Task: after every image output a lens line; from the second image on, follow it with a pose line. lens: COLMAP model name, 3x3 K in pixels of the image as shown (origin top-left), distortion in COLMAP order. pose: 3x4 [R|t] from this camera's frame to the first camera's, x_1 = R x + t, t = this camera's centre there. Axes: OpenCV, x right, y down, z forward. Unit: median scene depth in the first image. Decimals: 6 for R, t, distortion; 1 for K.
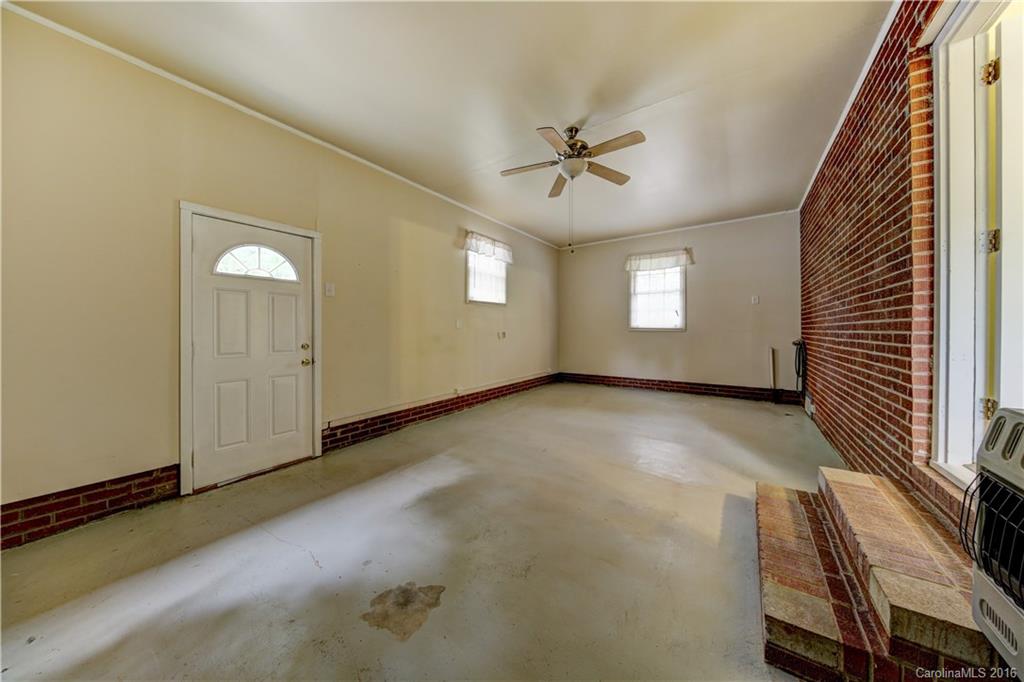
lens RADIAL K [[329.9, 0, 509.1], [0, 329.9, 320.3], [0, 0, 1]] dist [-0.000924, -0.000112]
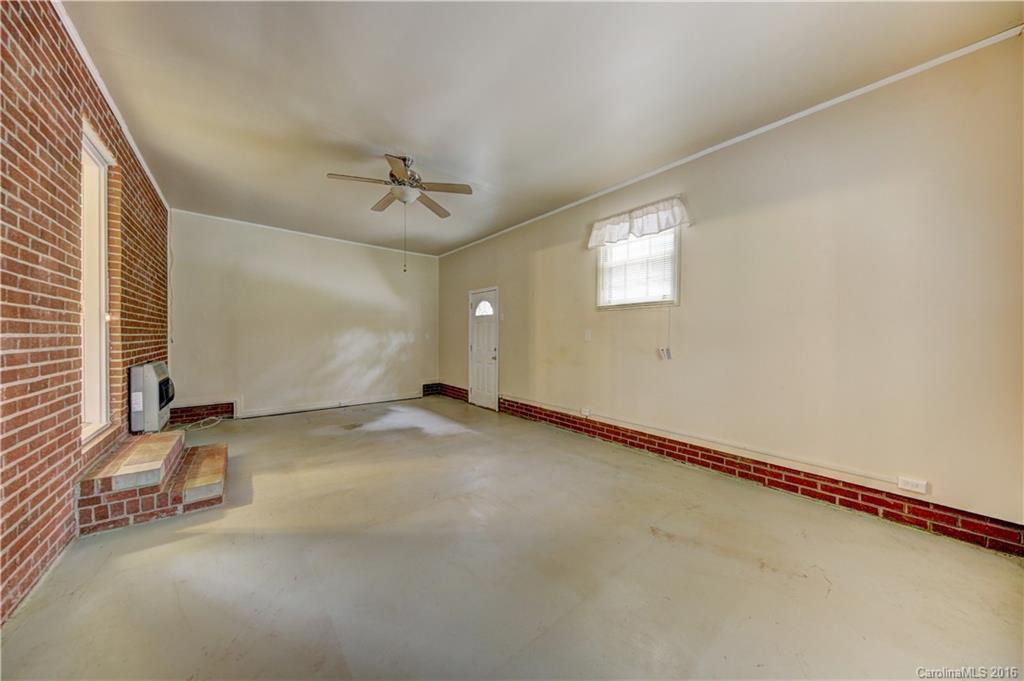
lens RADIAL K [[316.0, 0, 511.4], [0, 316.0, 342.4], [0, 0, 1]] dist [0.000158, -0.000027]
pose [[-0.253760, -0.000542, -0.967267, 0.743195], [0.005340, 0.999984, -0.001961, 0.029865], [0.967252, -0.005663, -0.253753, 1.066791]]
